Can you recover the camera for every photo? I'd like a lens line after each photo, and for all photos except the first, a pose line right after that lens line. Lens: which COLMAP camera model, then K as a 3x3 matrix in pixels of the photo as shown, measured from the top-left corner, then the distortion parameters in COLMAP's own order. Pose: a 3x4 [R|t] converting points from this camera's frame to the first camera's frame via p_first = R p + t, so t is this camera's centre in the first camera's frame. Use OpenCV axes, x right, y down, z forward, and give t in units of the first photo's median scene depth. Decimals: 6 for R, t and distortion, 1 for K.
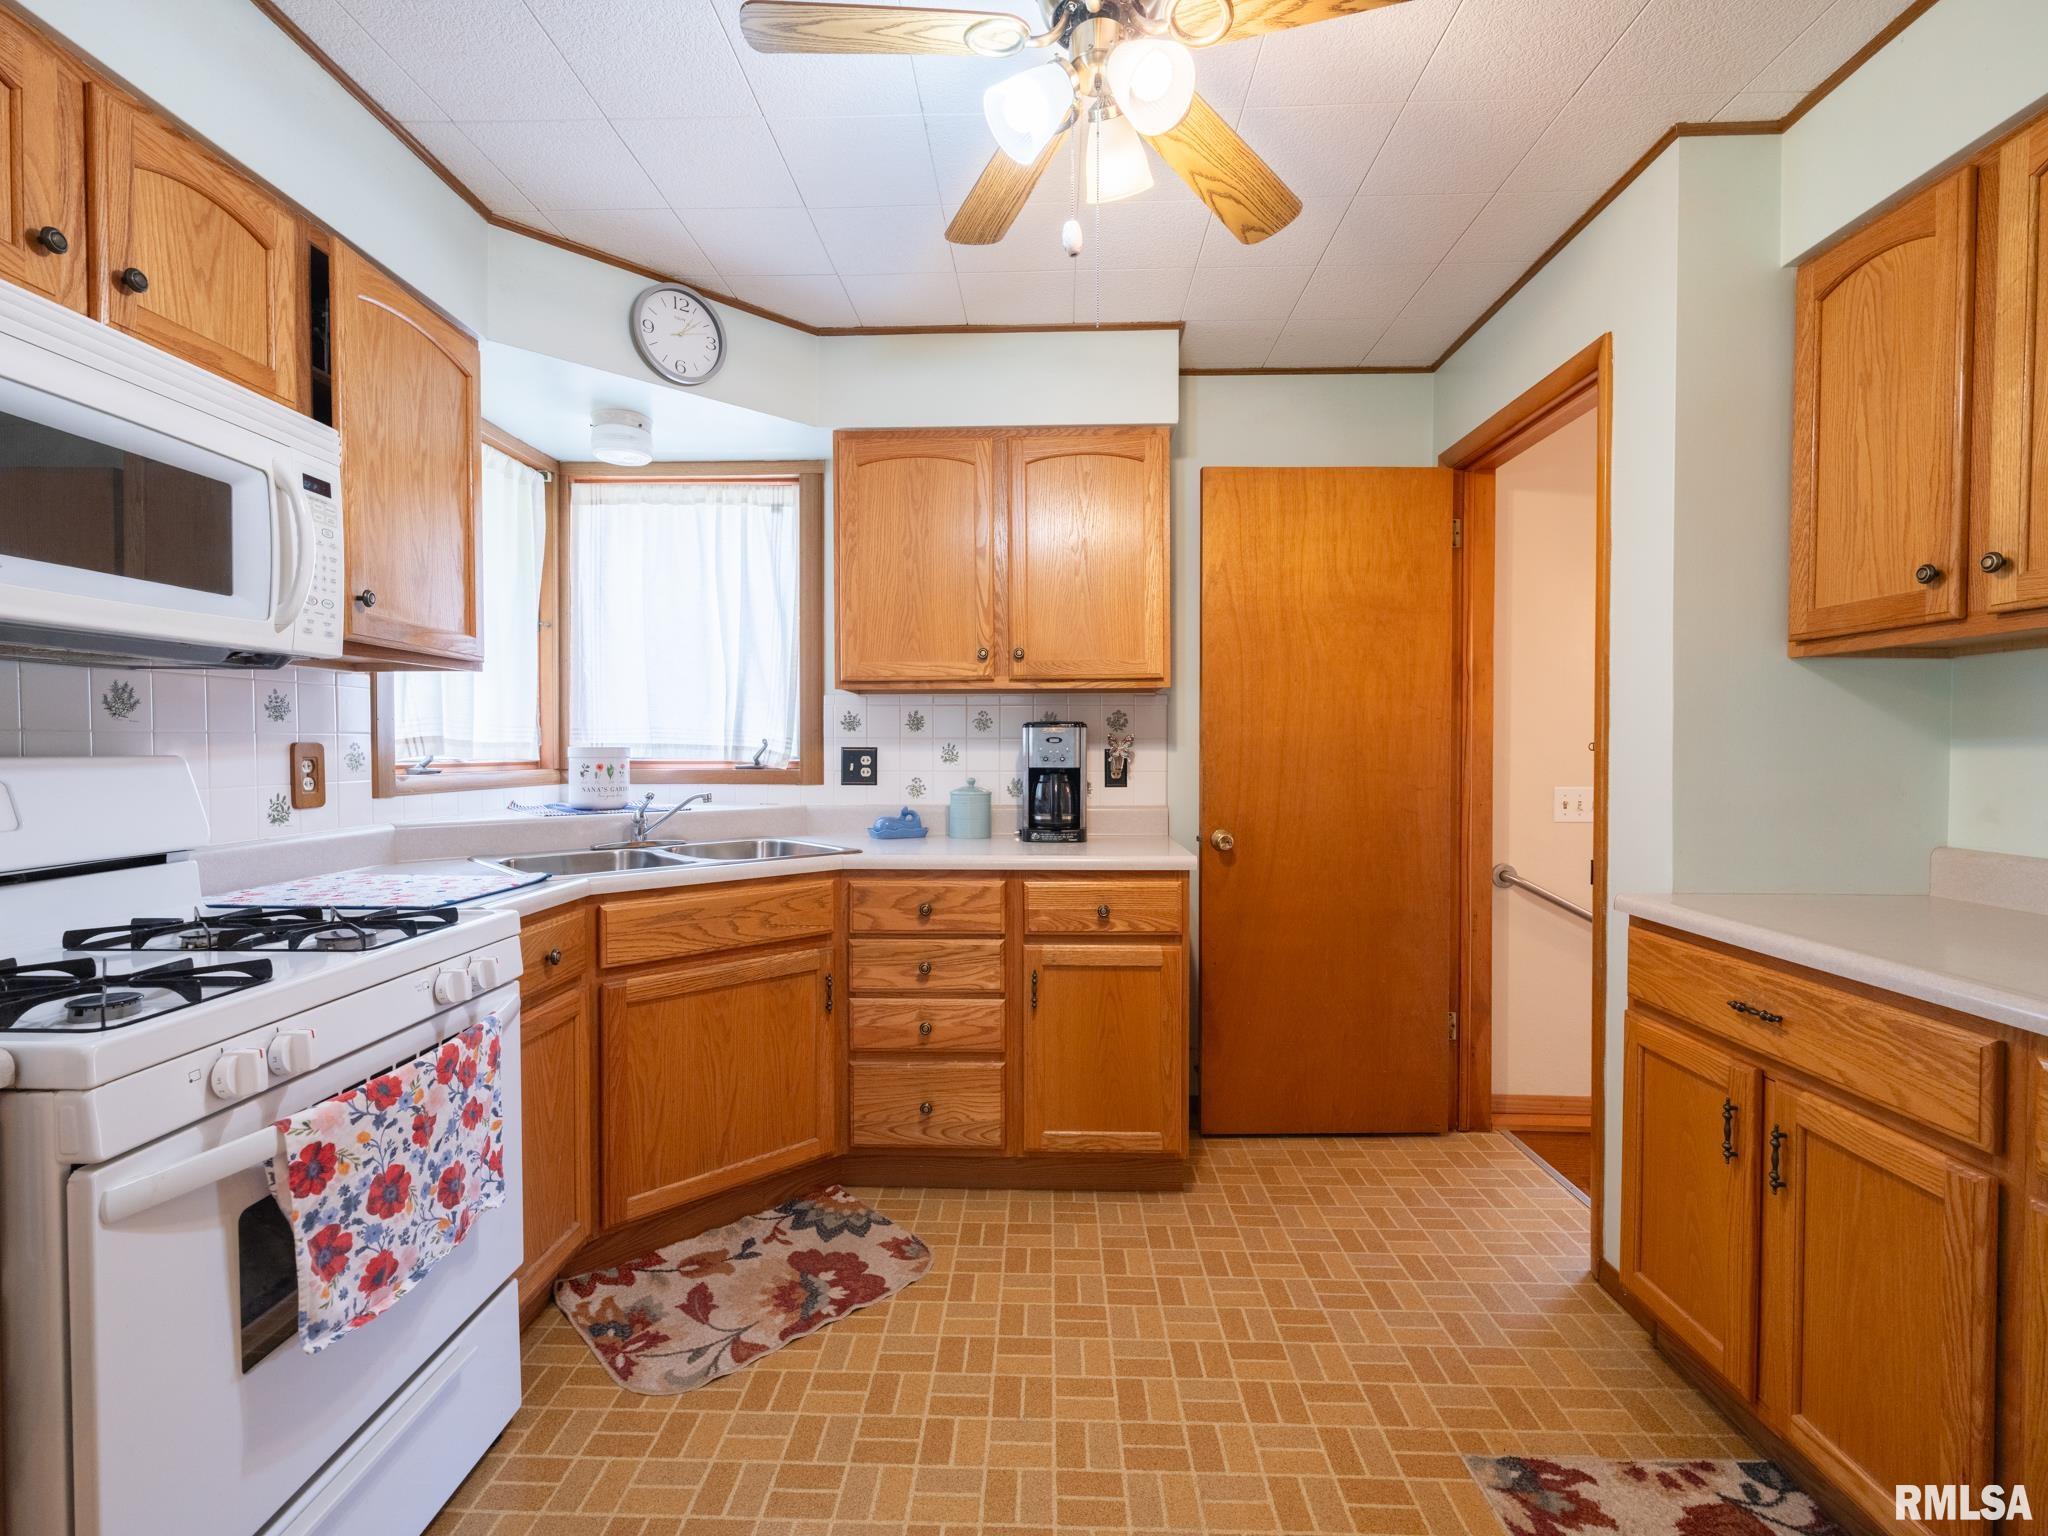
lens RADIAL K [[940.3, 0, 1020.9], [0, 940.3, 763.8], [0, 0, 1]] dist [-0.002789, 0.001061]
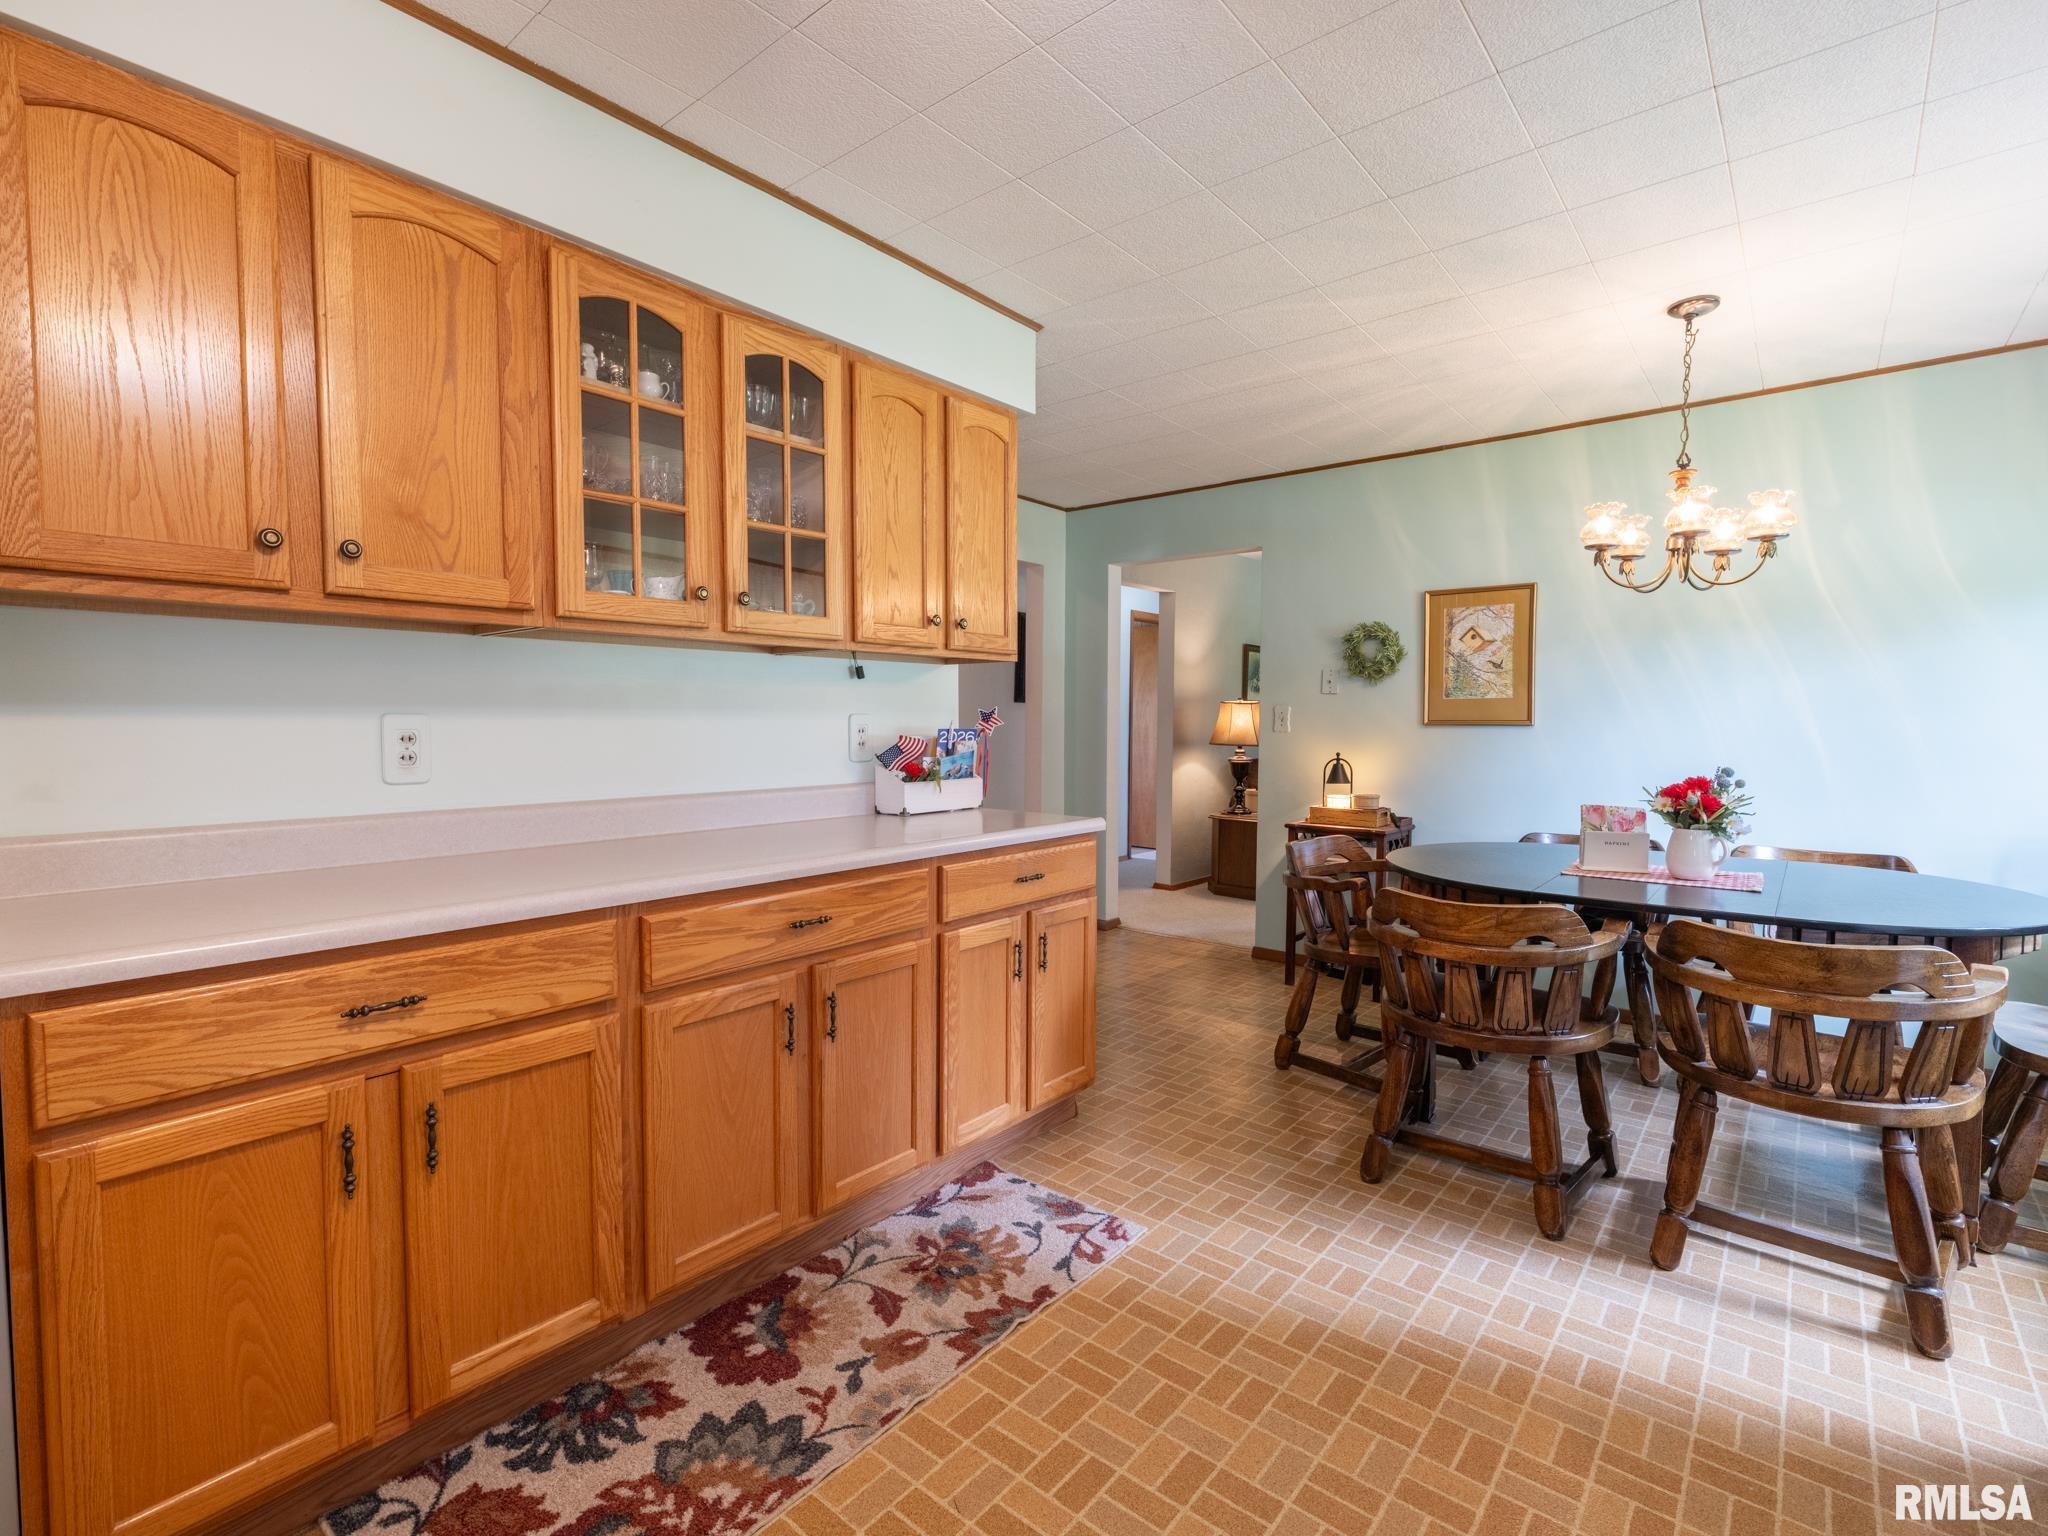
lens RADIAL K [[949.0, 0, 1014.2], [0, 949.0, 763.6], [0, 0, 1]] dist [-0.003679, 0.002167]
pose [[-0.782571, -0.032984, 0.621687, -0.195352], [0.007366, 0.998035, 0.062224, -0.018319], [-0.622518, 0.053274, -0.780790, 0.981853]]
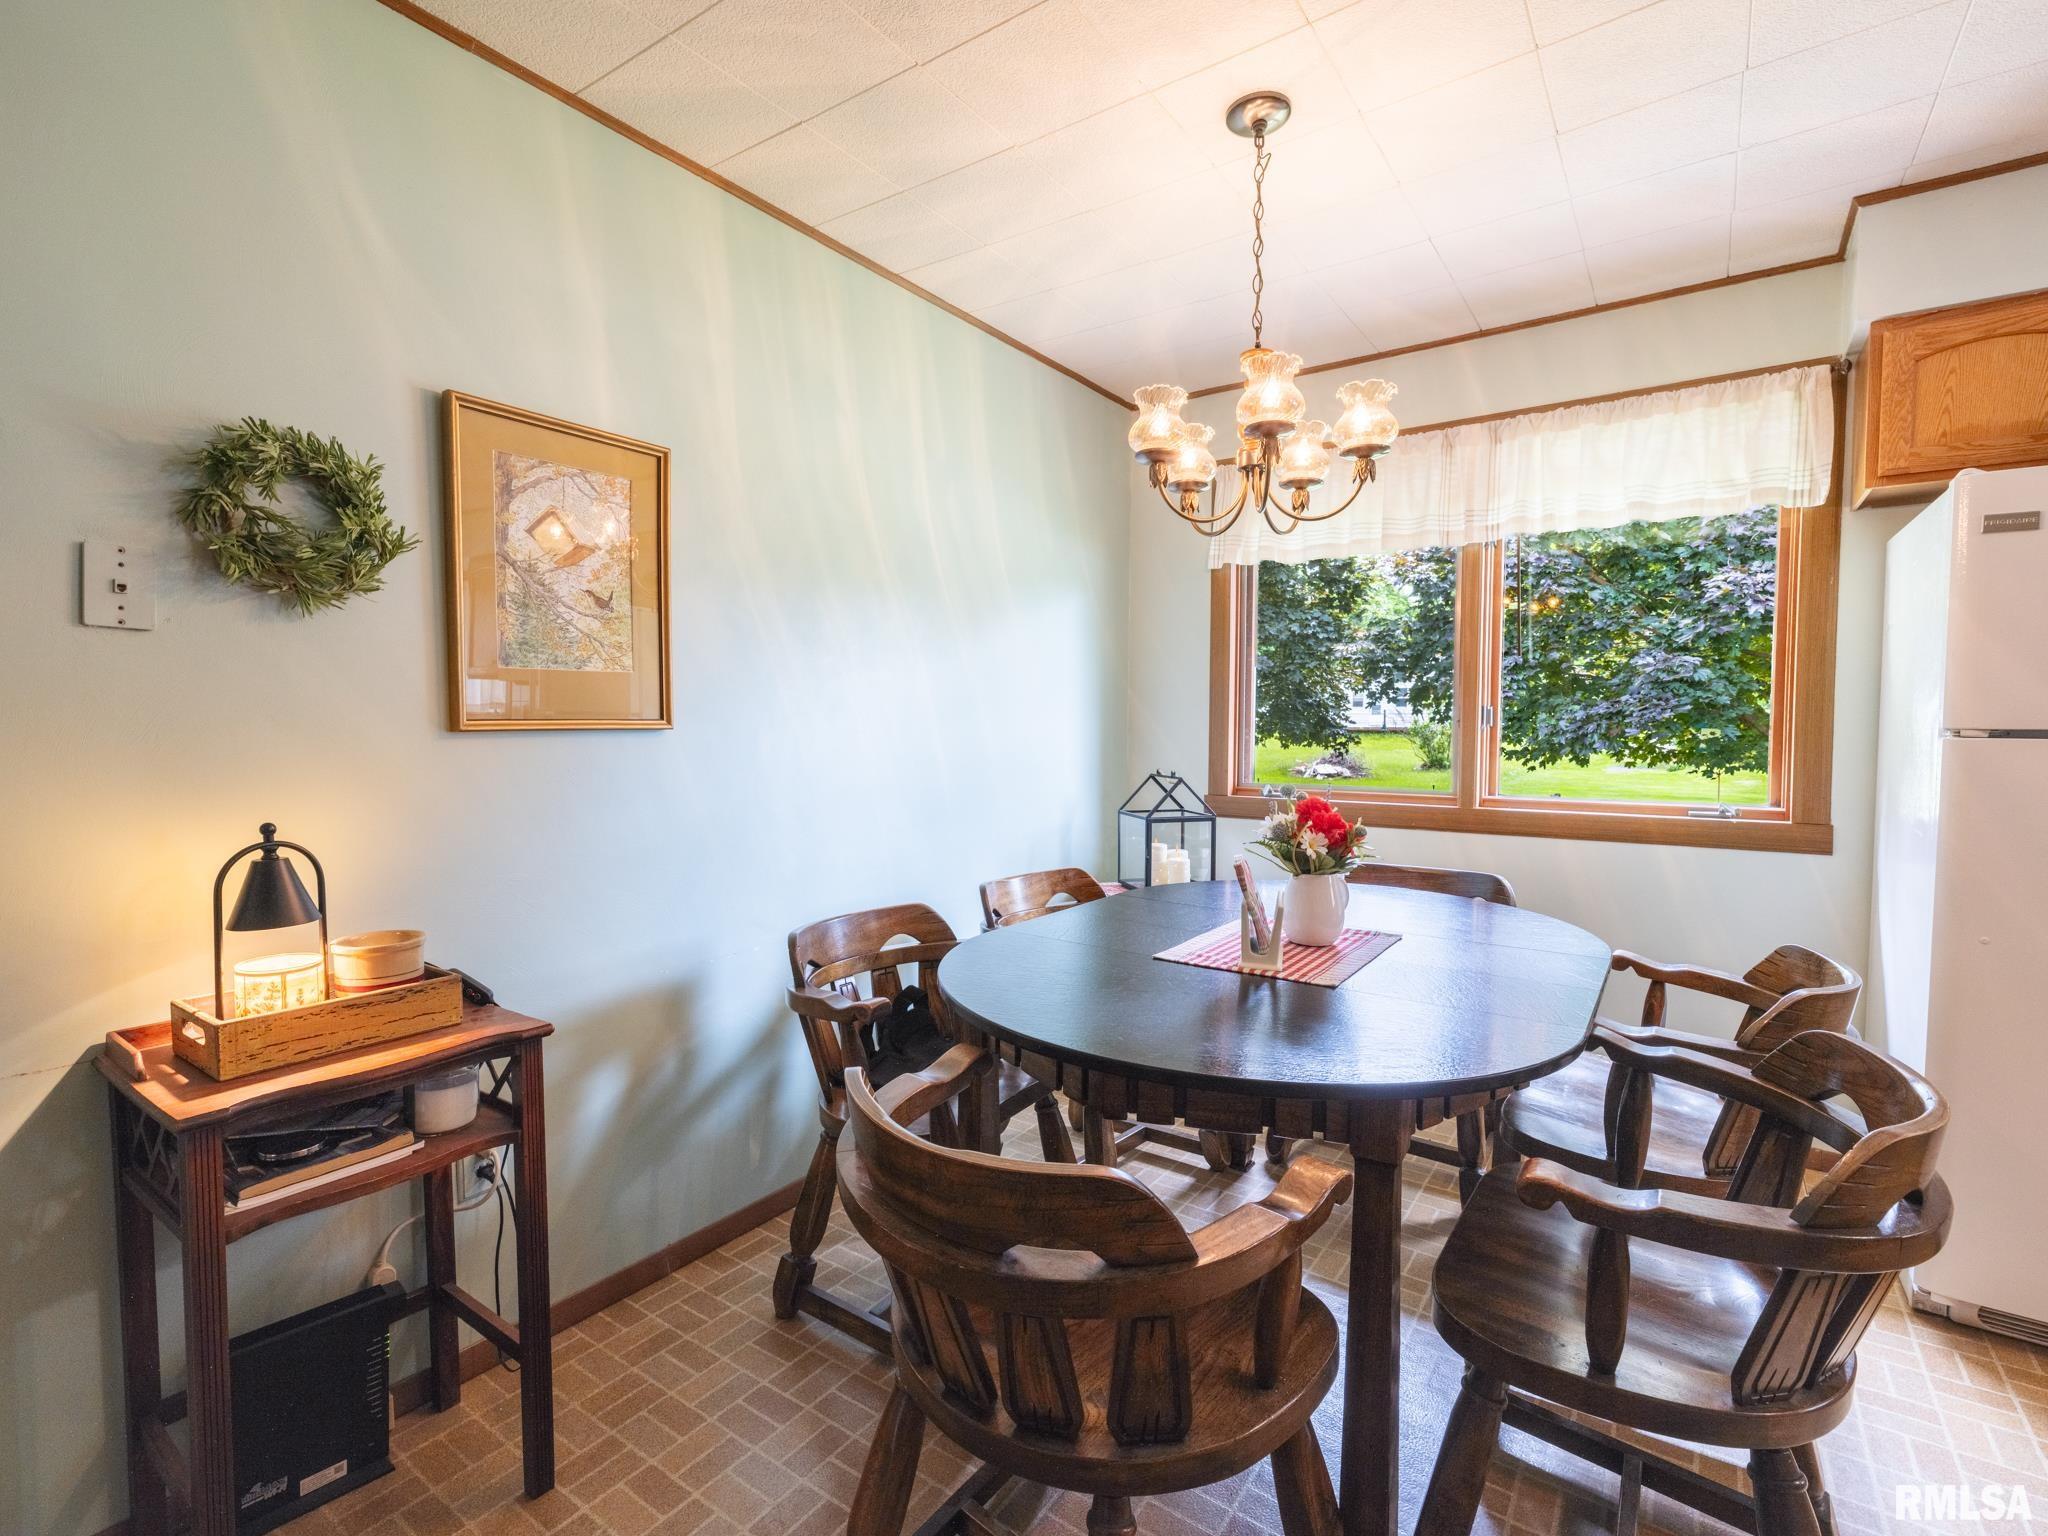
lens RADIAL K [[957.3, 0, 1003.9], [0, 957.3, 763.2], [0, 0, 1]] dist [-0.002466, 0.000426]
pose [[-0.558395, 0.032811, -0.828926, 0.839378], [-0.018138, 0.998496, 0.051741, 0.010562], [0.829377, 0.043927, -0.556960, -0.365216]]
